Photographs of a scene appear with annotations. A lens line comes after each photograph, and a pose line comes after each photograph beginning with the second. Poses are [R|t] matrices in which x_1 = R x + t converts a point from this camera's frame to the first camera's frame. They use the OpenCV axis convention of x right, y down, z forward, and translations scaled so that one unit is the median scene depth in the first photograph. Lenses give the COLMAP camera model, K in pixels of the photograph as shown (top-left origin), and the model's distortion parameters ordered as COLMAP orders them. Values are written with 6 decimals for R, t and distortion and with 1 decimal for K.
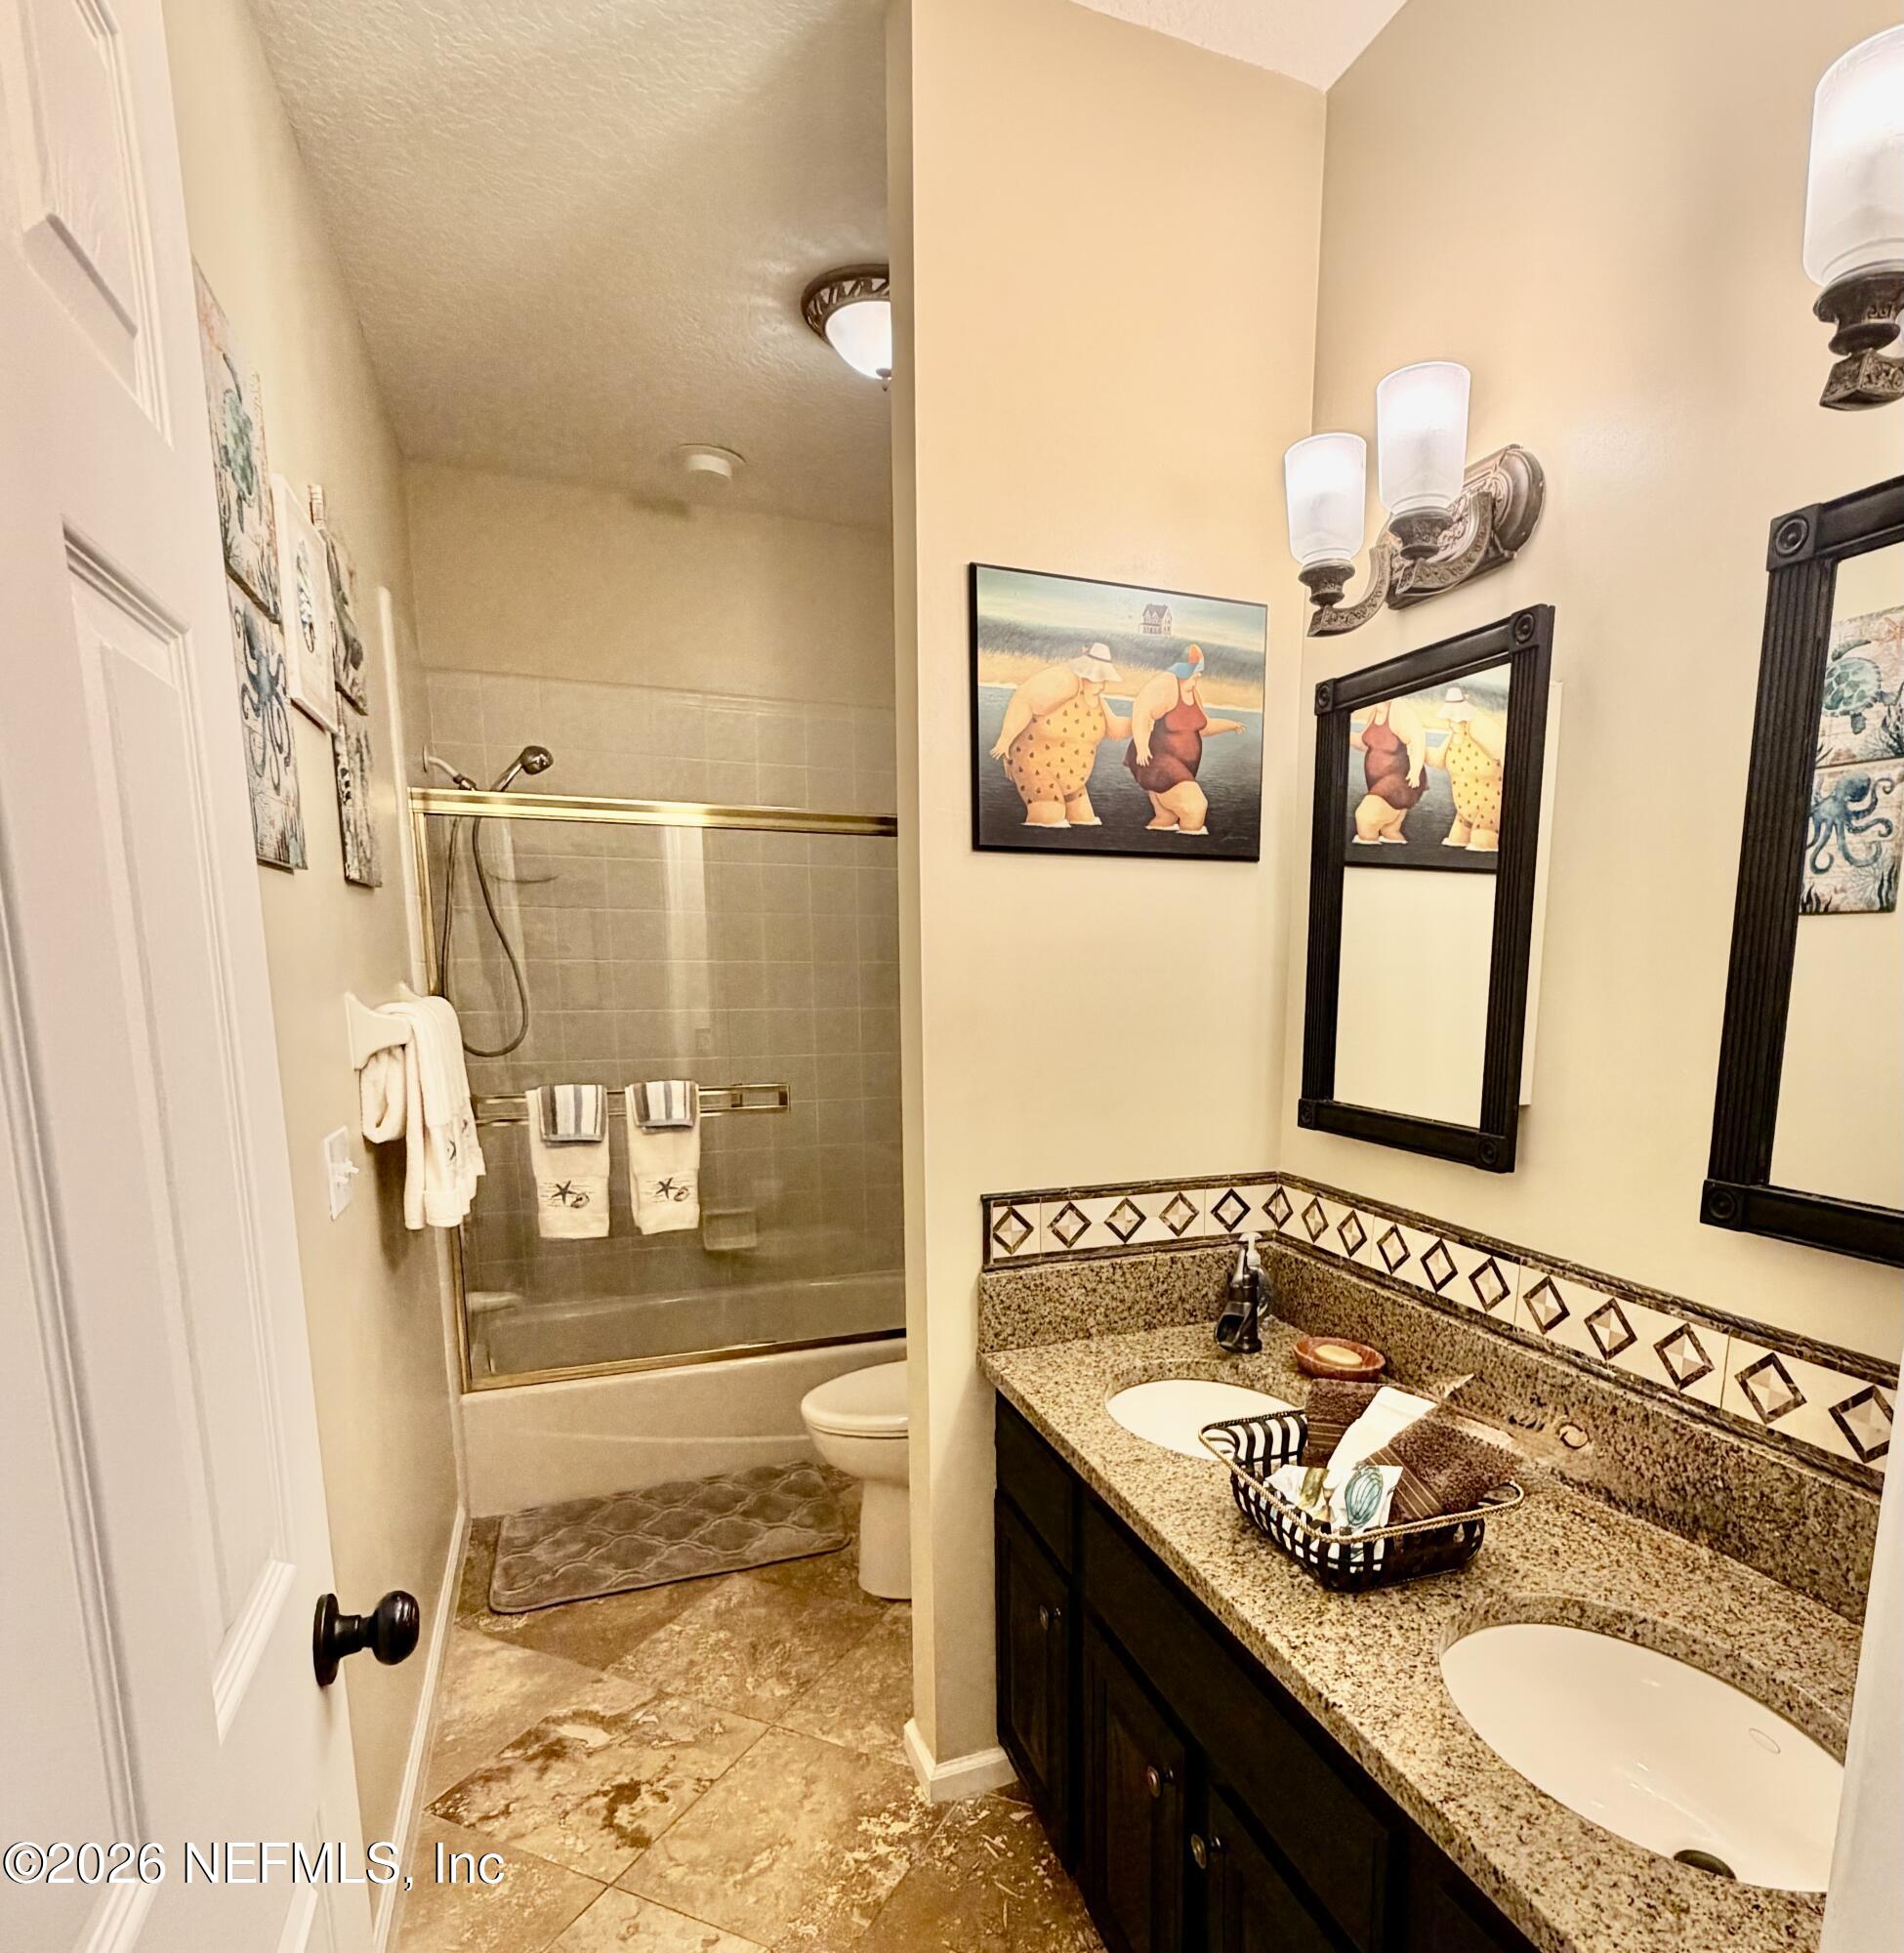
lens RADIAL K [[1156.2, 0, 1069.9], [0, 1156.2, 1163.8], [0, 0, 1]] dist [0.004138, -0.002792]
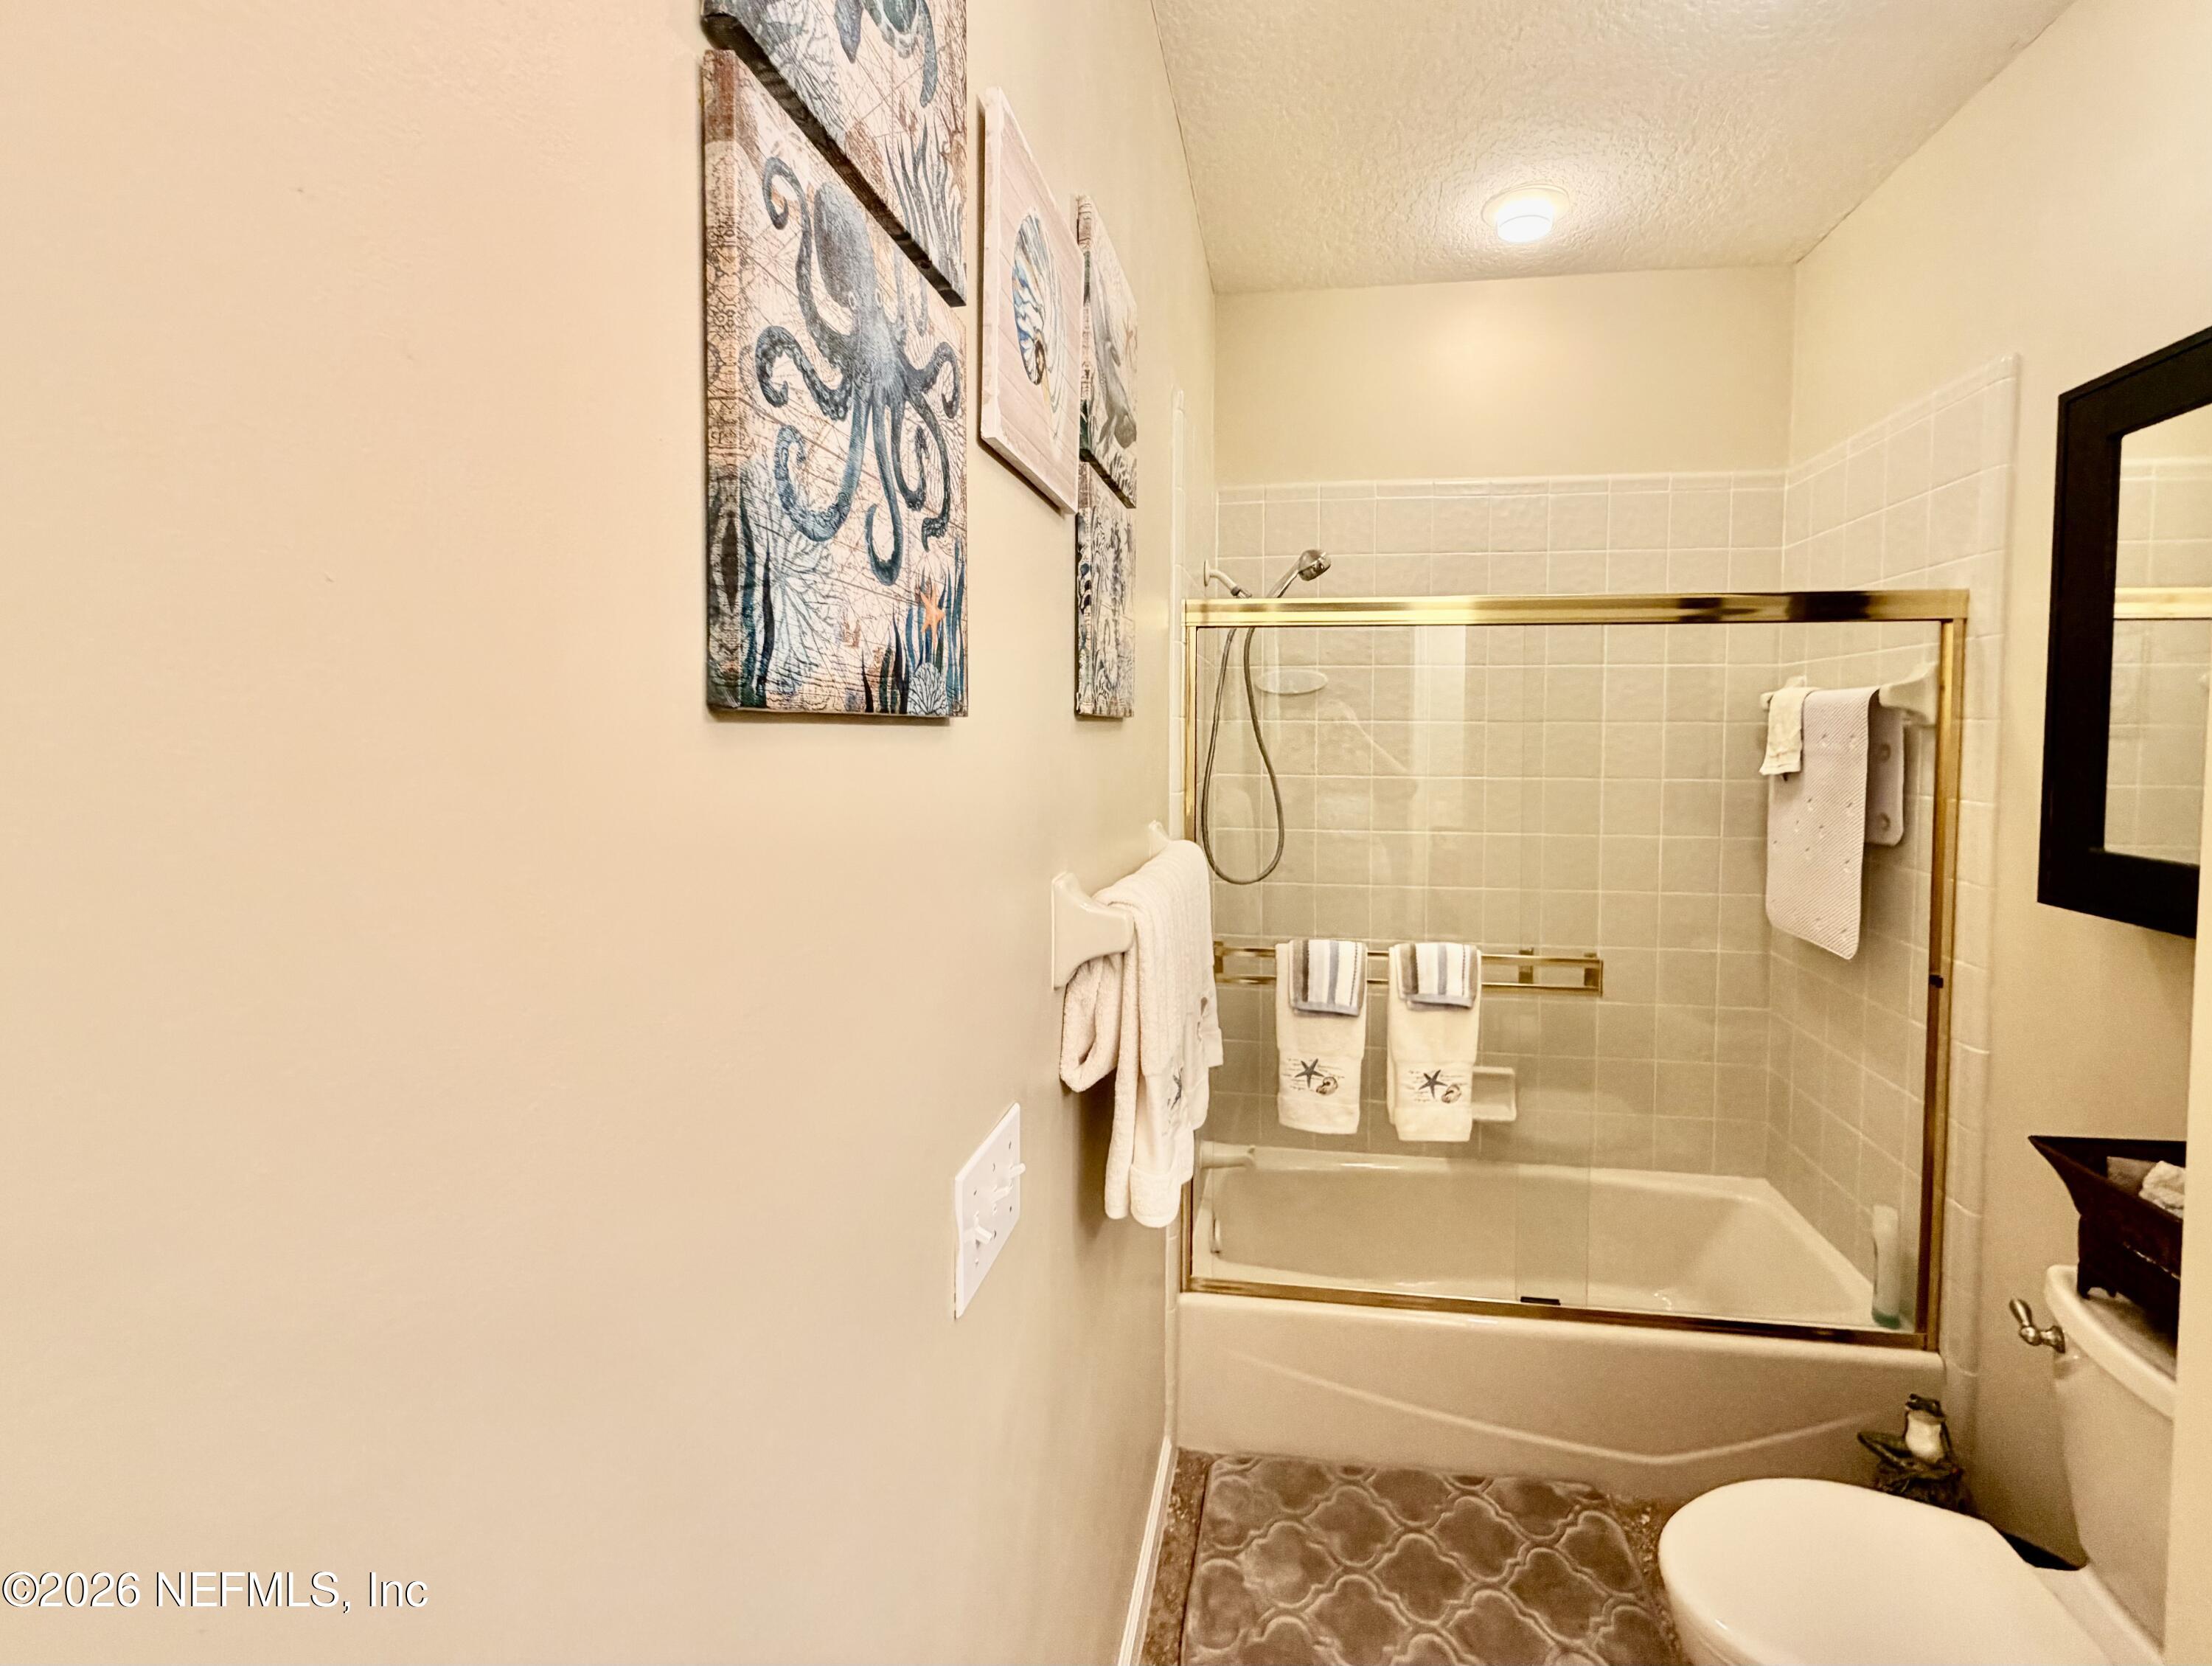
lens RADIAL K [[949.8, 0, 1184.3], [0, 949.8, 770.0], [0, 0, 1]] dist [-0.000257, -0.000444]
pose [[0.860901, 0.015780, -0.508527, -0.278134], [-0.087030, 0.989354, -0.116635, -0.154839], [0.501273, 0.144668, 0.853110, 0.558596]]
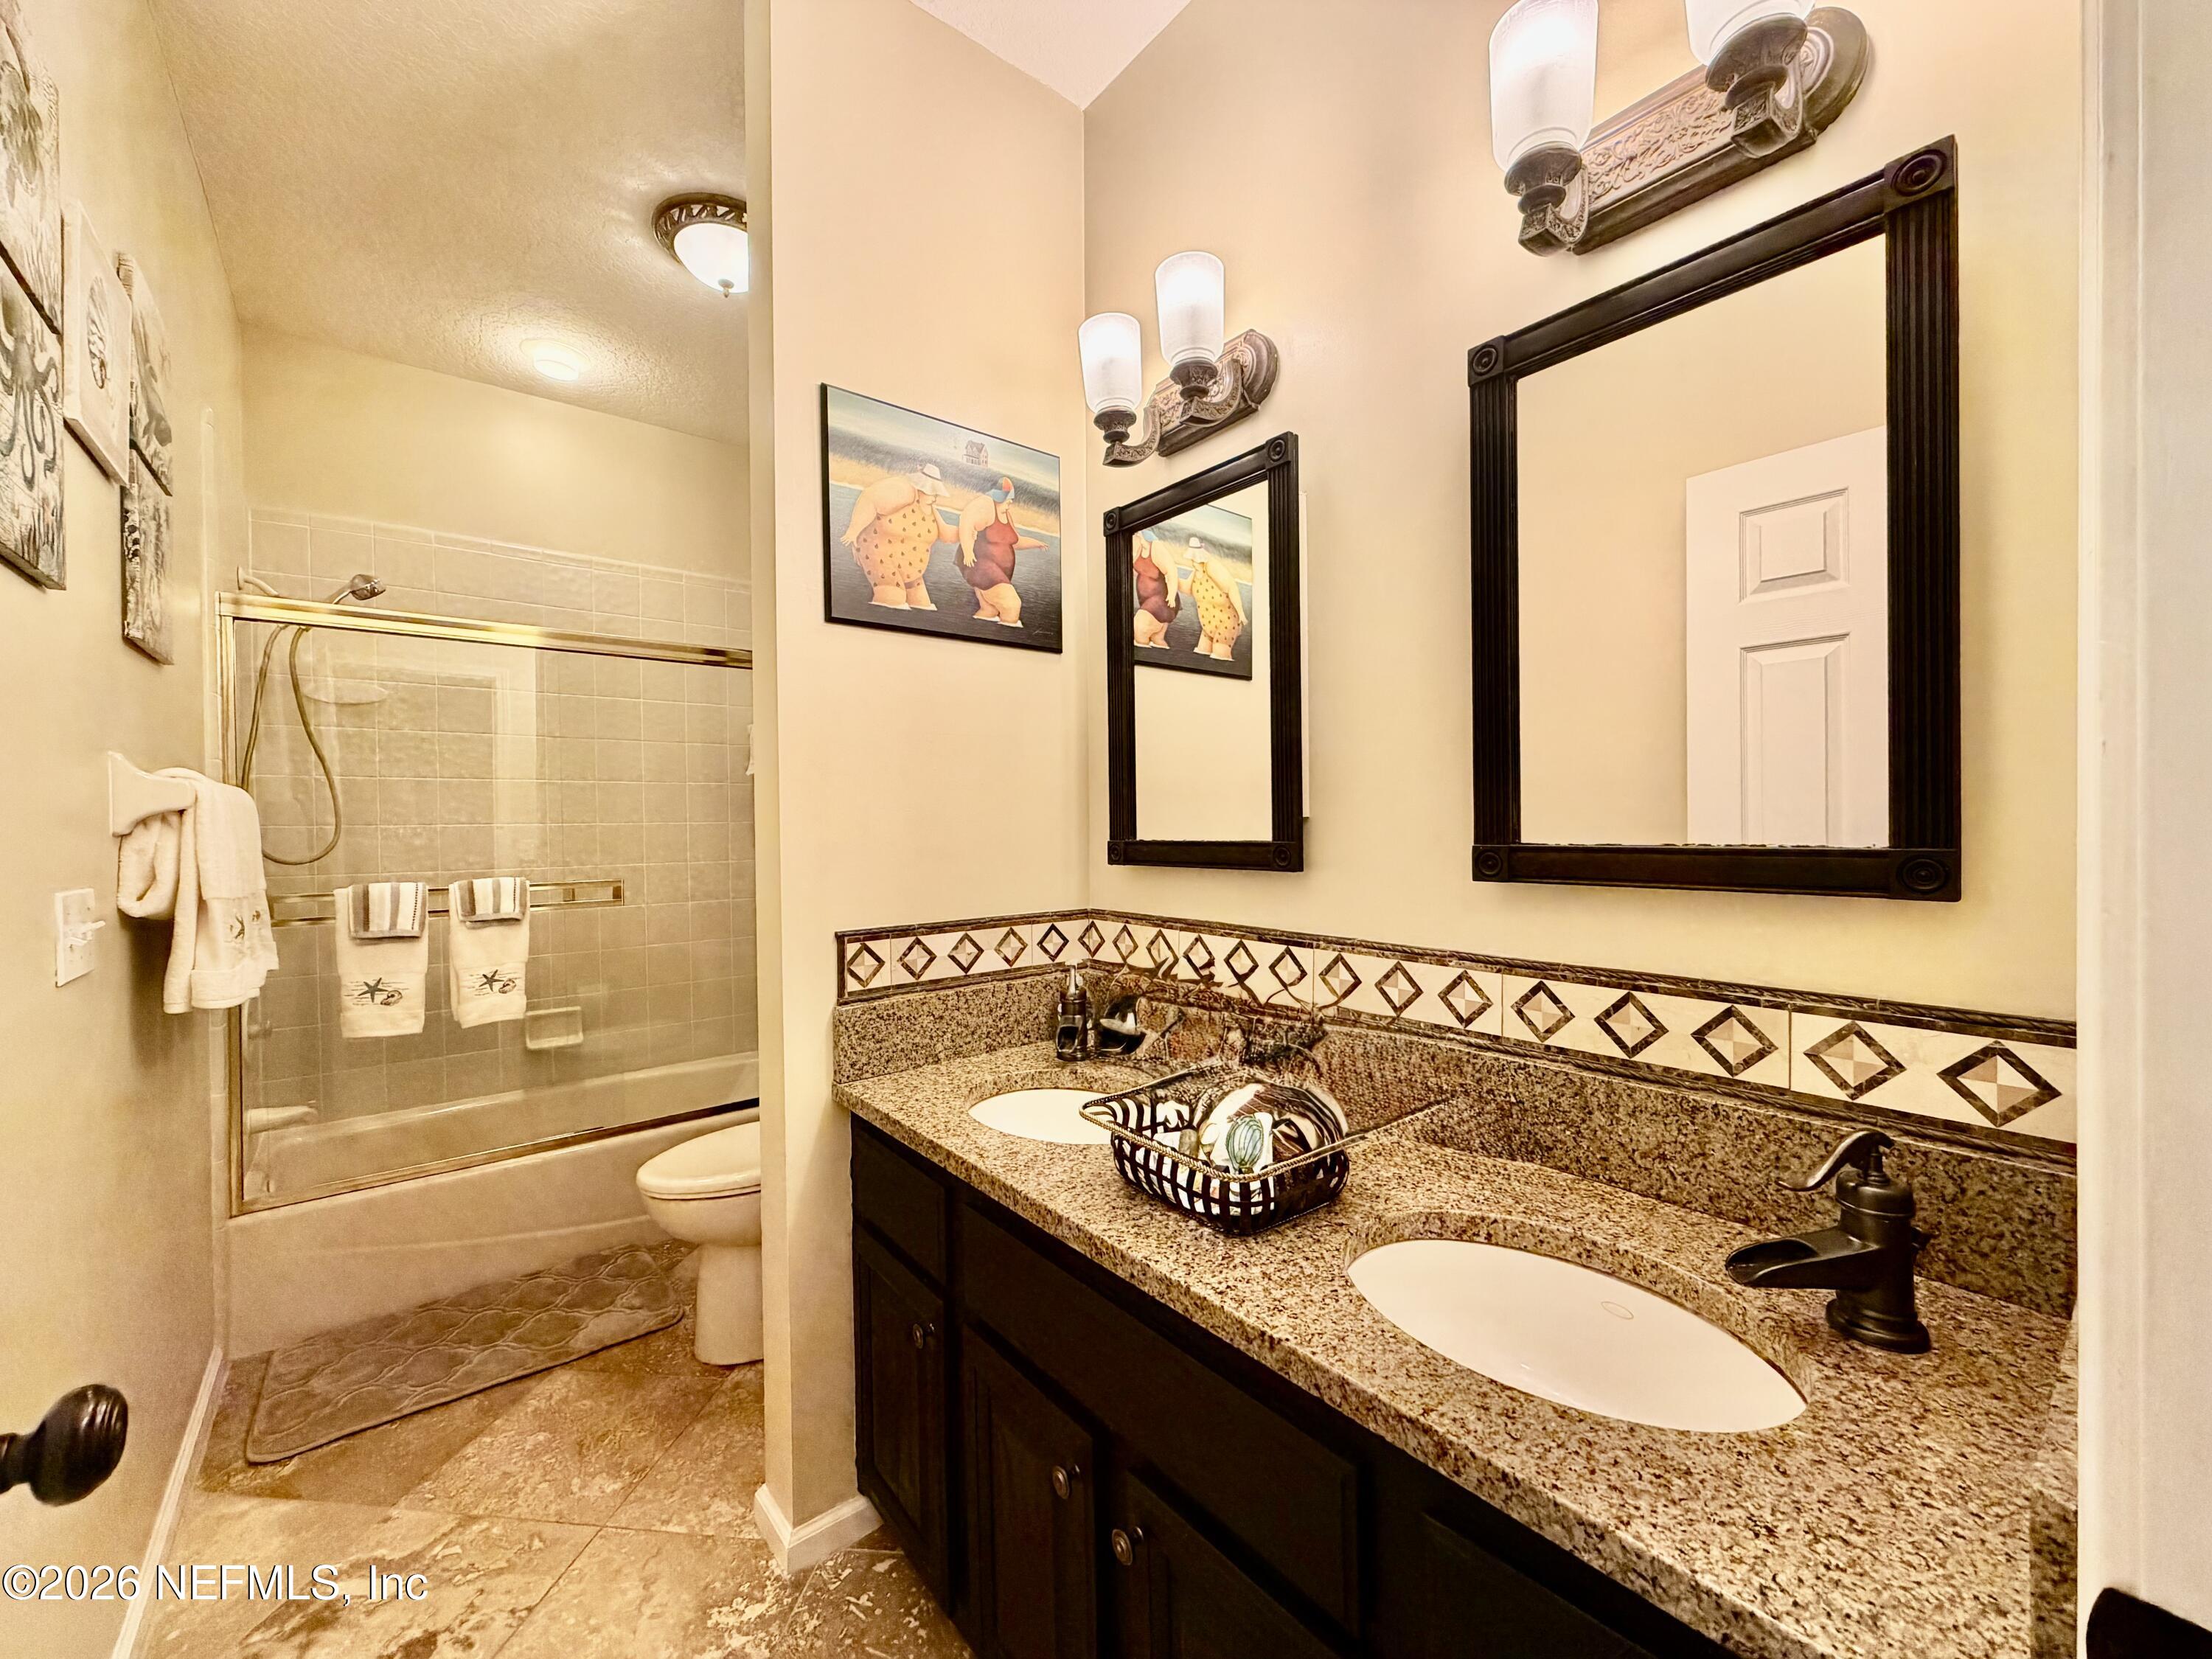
lens RADIAL K [[879.3, 0, 1098.9], [0, 879.3, 832.5], [0, 0, 1]] dist [-0.000049, 0.000251]
pose [[0.961383, -0.021538, 0.274369, -0.063323], [0.066910, 0.985313, -0.157106, 0.080443], [-0.266955, 0.169397, 0.948704, 0.139218]]
